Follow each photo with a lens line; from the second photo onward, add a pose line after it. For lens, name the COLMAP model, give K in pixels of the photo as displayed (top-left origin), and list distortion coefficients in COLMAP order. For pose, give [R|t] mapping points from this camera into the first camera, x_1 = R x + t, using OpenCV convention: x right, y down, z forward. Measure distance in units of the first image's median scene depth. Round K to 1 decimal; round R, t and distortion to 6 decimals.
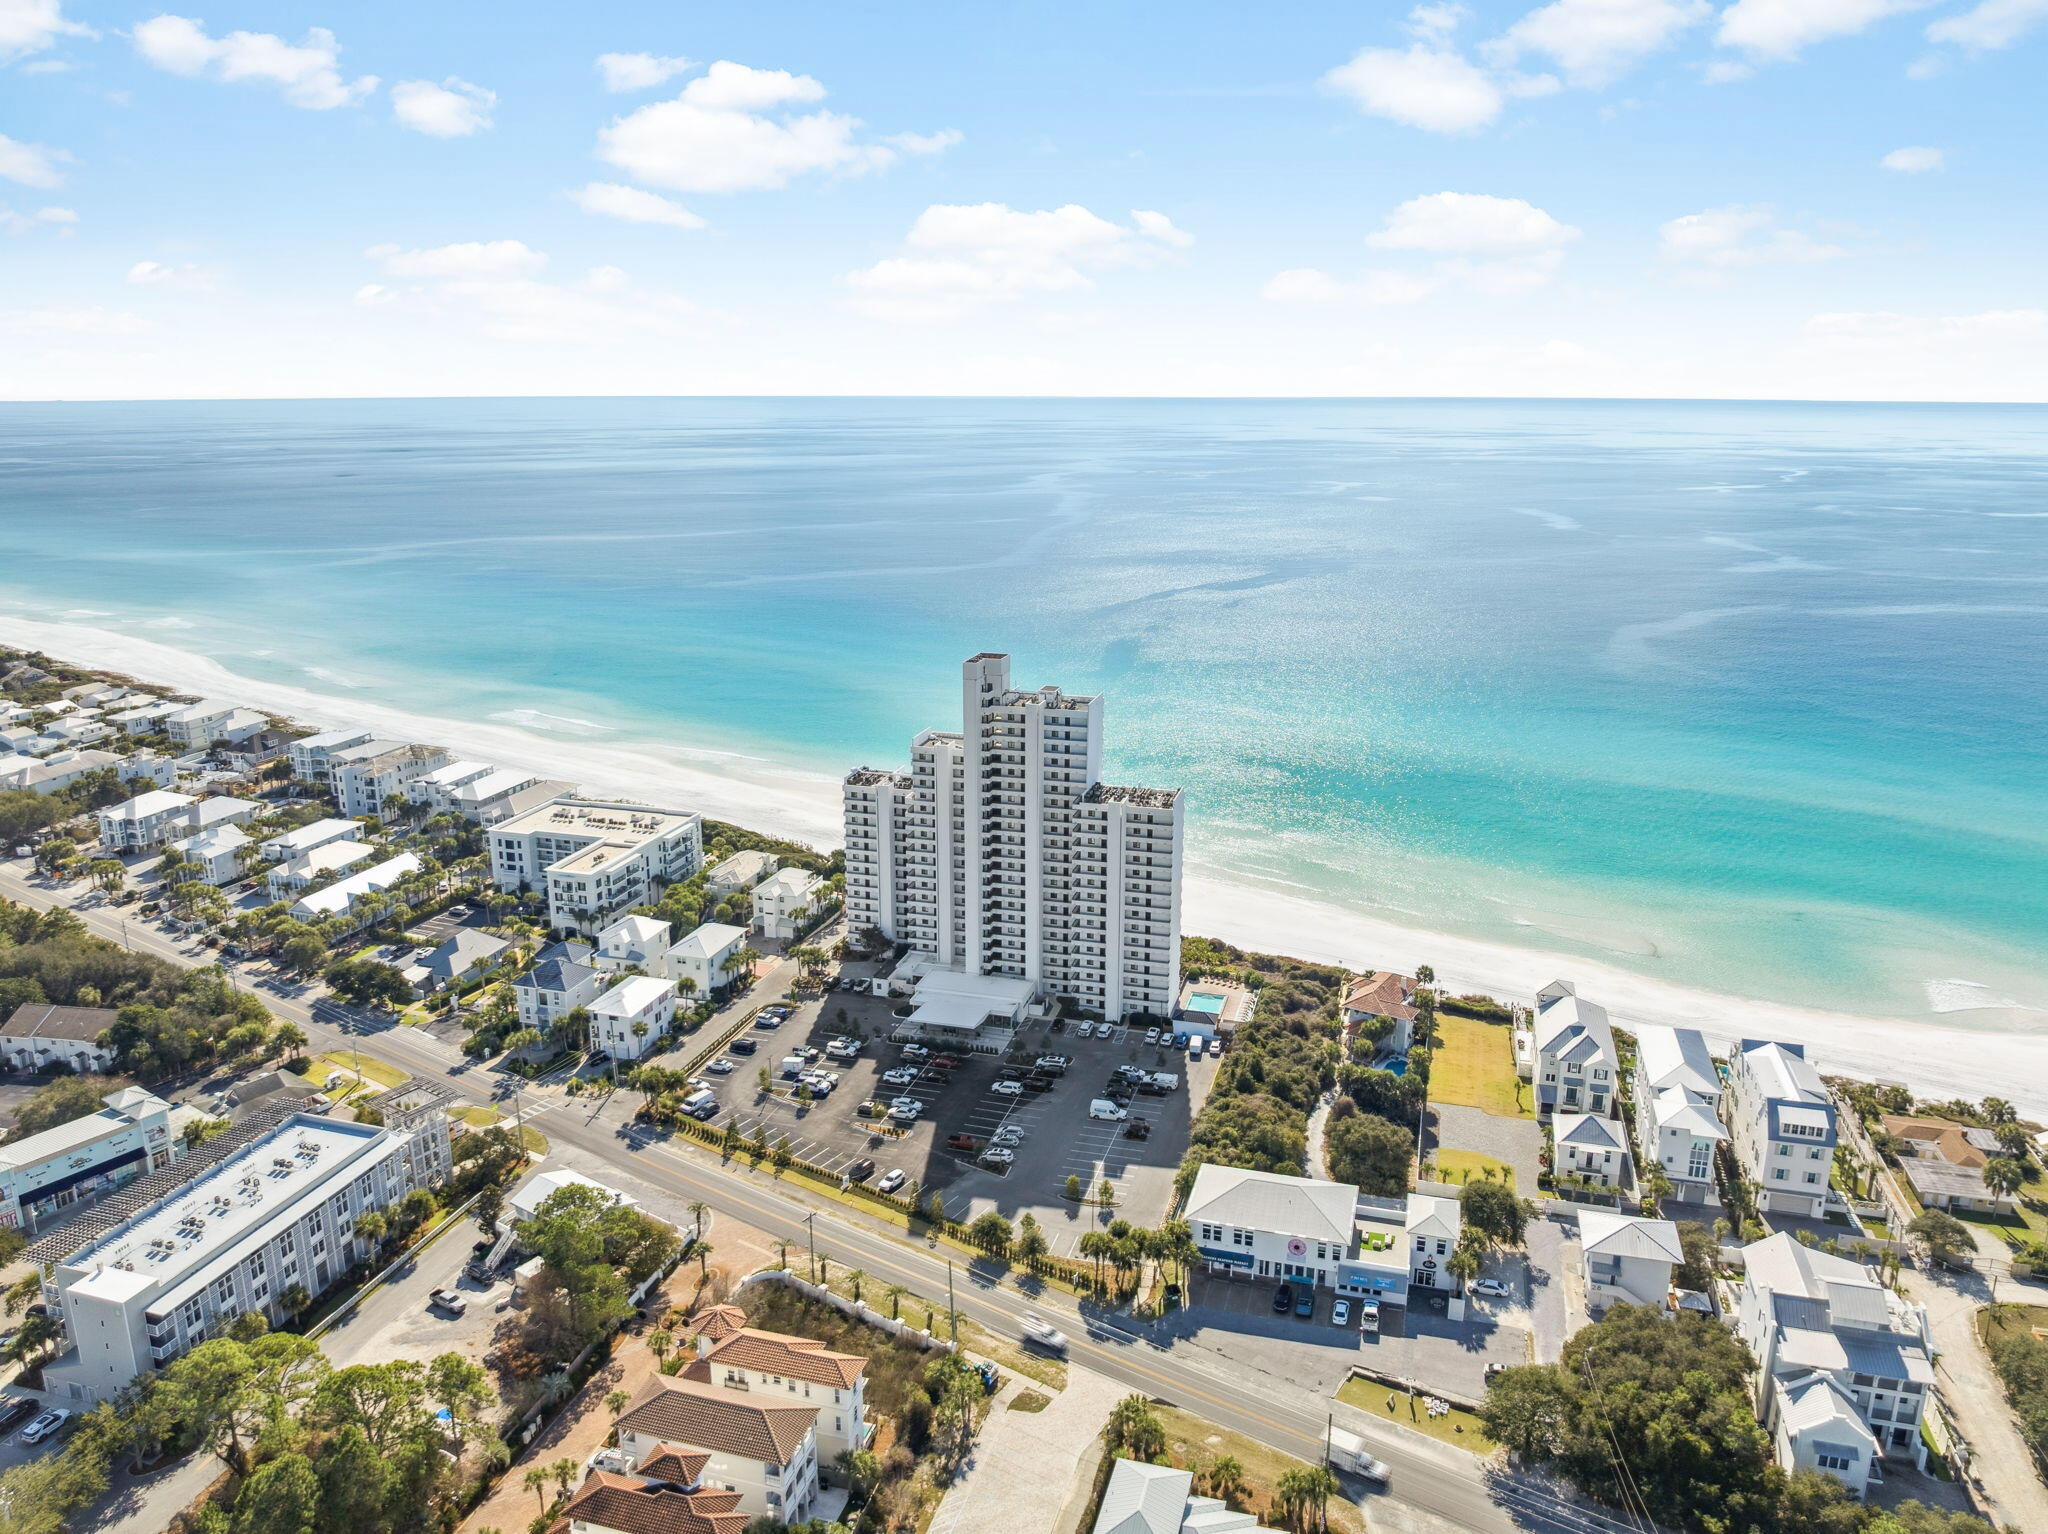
lens RADIAL K [[1456.9, 0, 1014.3], [0, 1456.9, 769.4], [0, 0, 1]] dist [-0.038557, 0.003609]
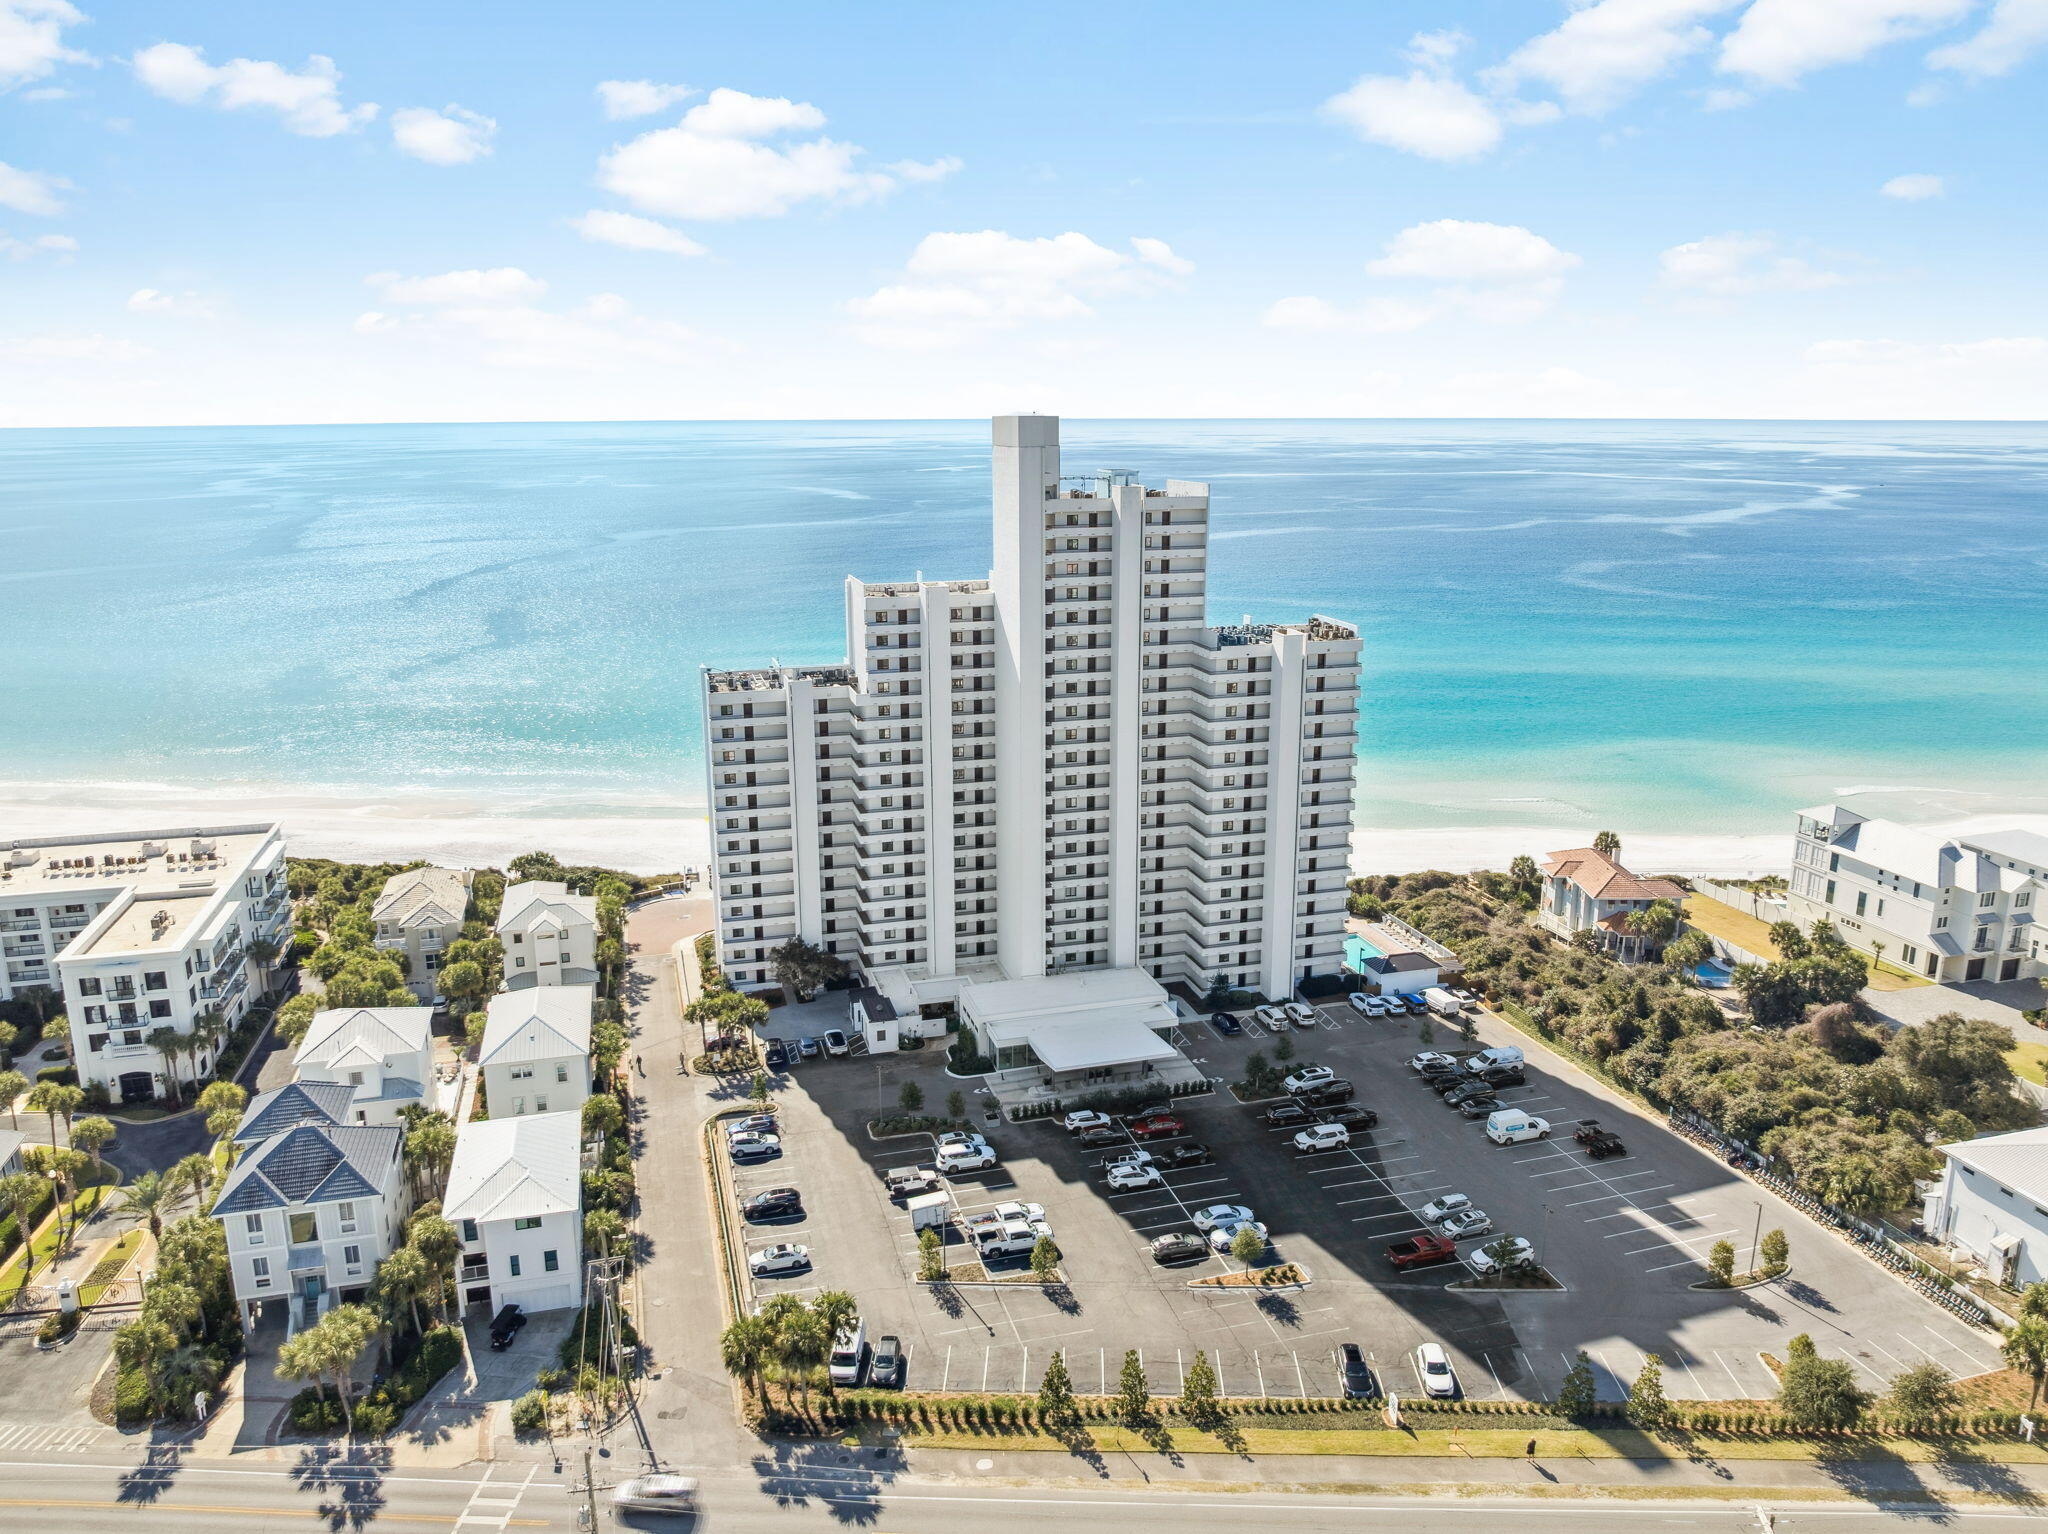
lens RADIAL K [[1456.9, 0, 1022.0], [0, 1456.9, 754.6], [0, 0, 1]] dist [-0.038557, 0.003609]
pose [[0.847881, -0.123403, 0.515625, -0.346410], [0.137831, 0.990401, 0.010384, 0.050060], [-0.511957, 0.062265, 0.856751, 0.542072]]
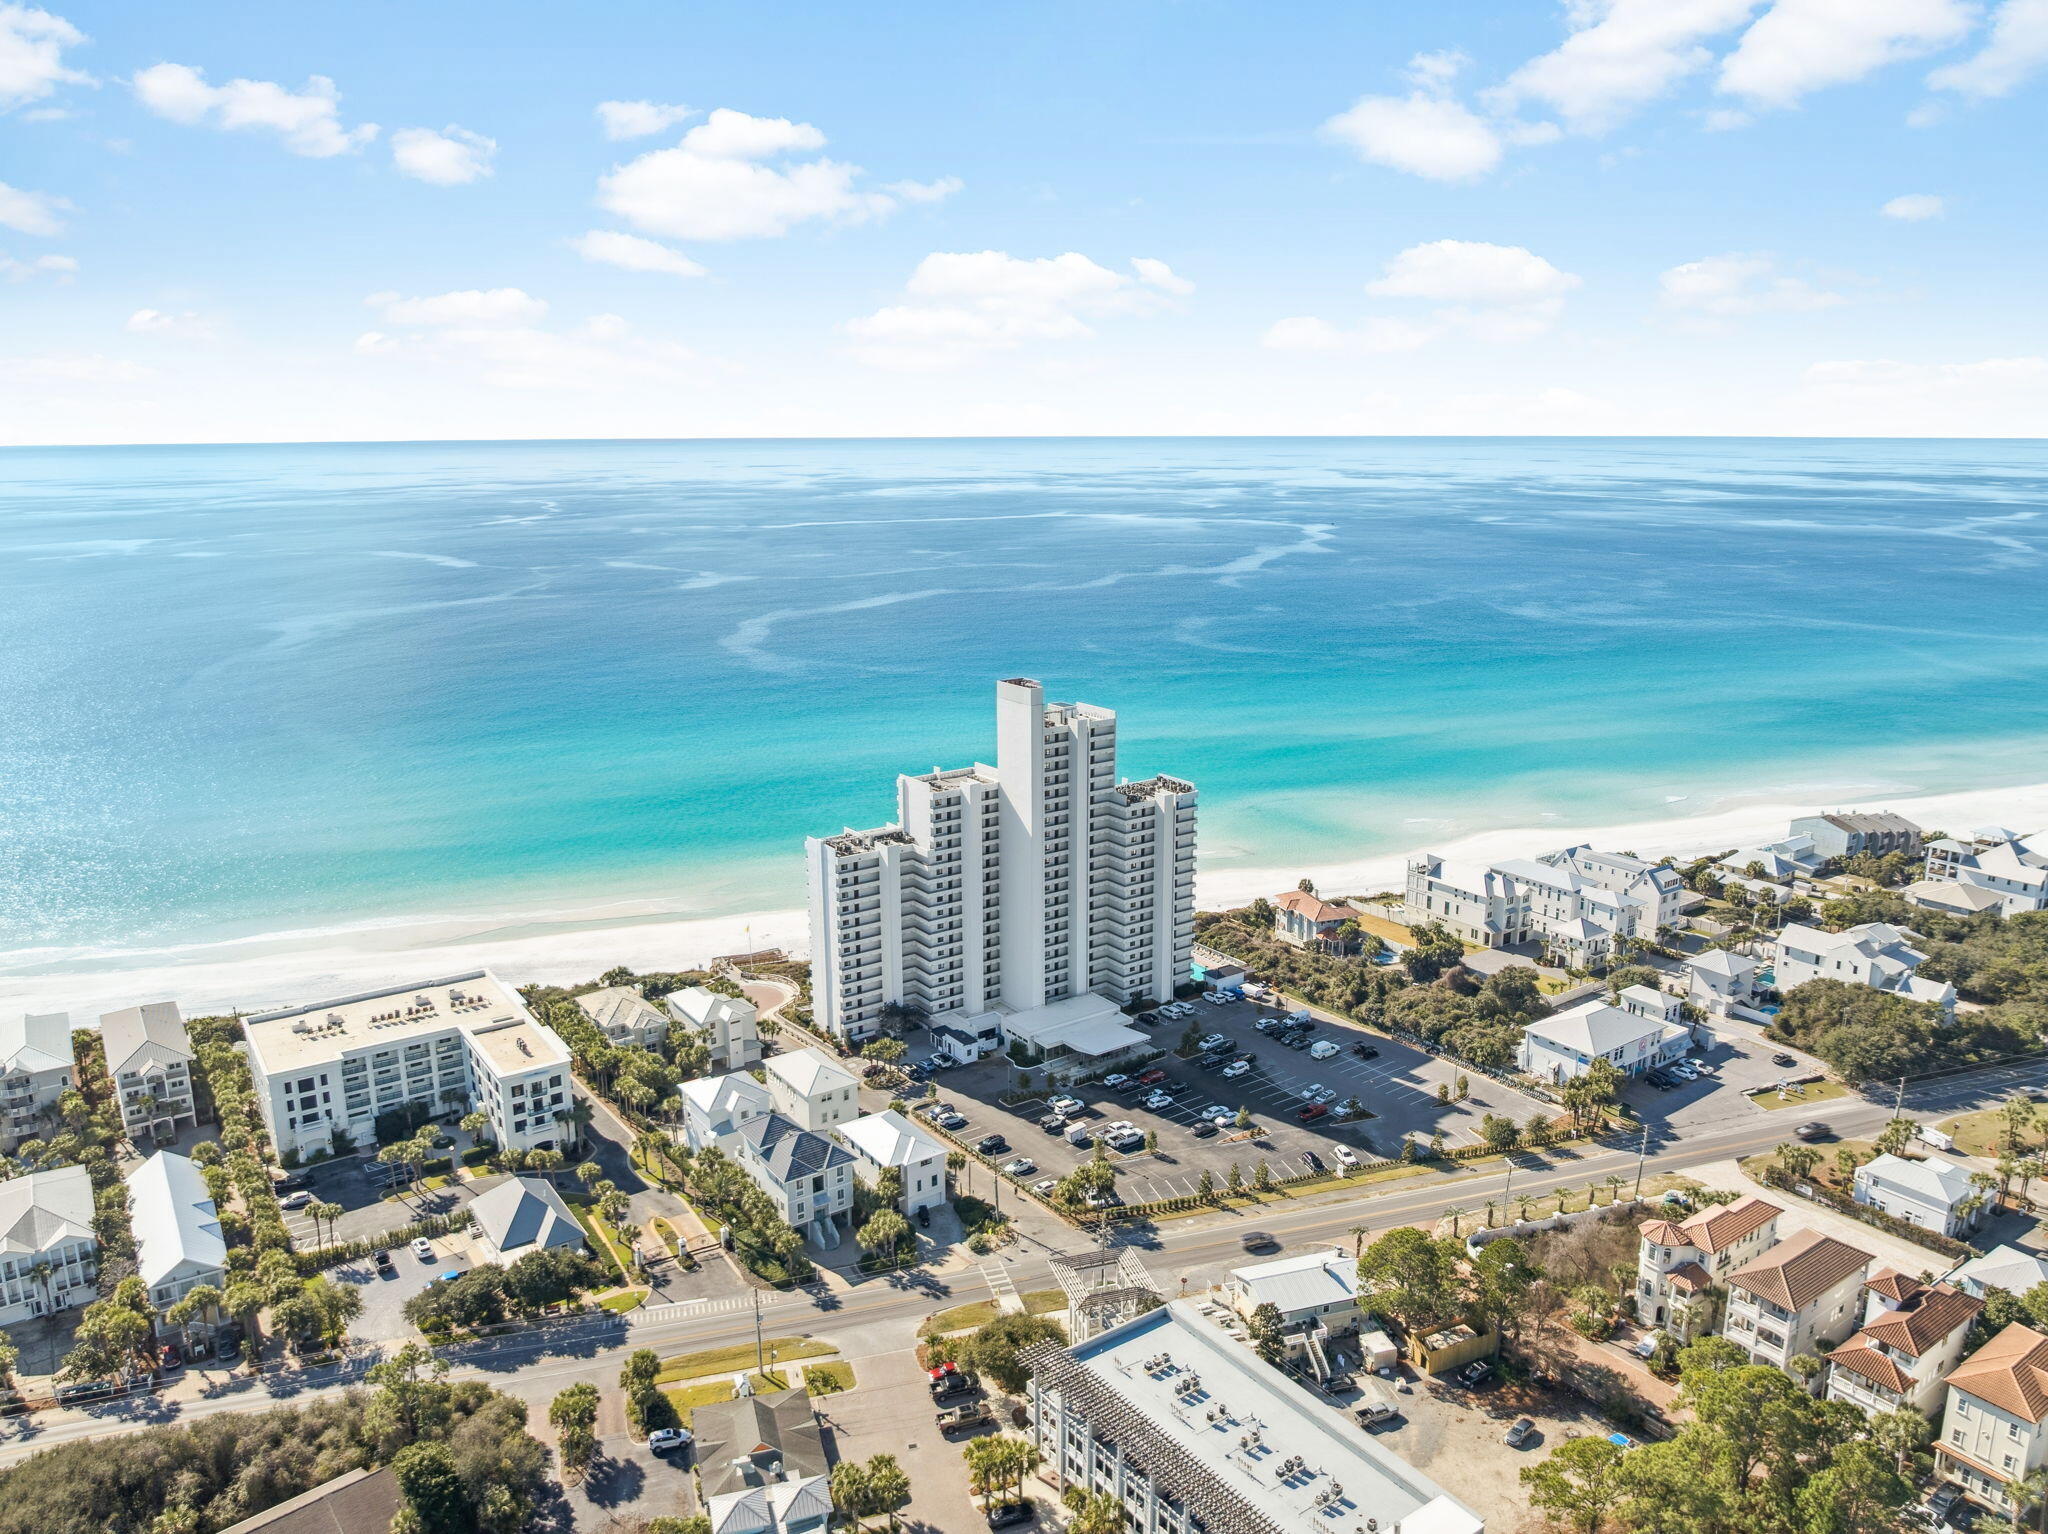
lens RADIAL K [[1456.9, 0, 1024.6], [0, 1456.9, 767.4], [0, 0, 1]] dist [-0.038557, 0.003609]
pose [[0.620954, -0.179986, 0.762903, -0.813351], [0.202683, 0.977049, 0.065536, -0.089499], [-0.757189, 0.113933, 0.643183, 0.389165]]
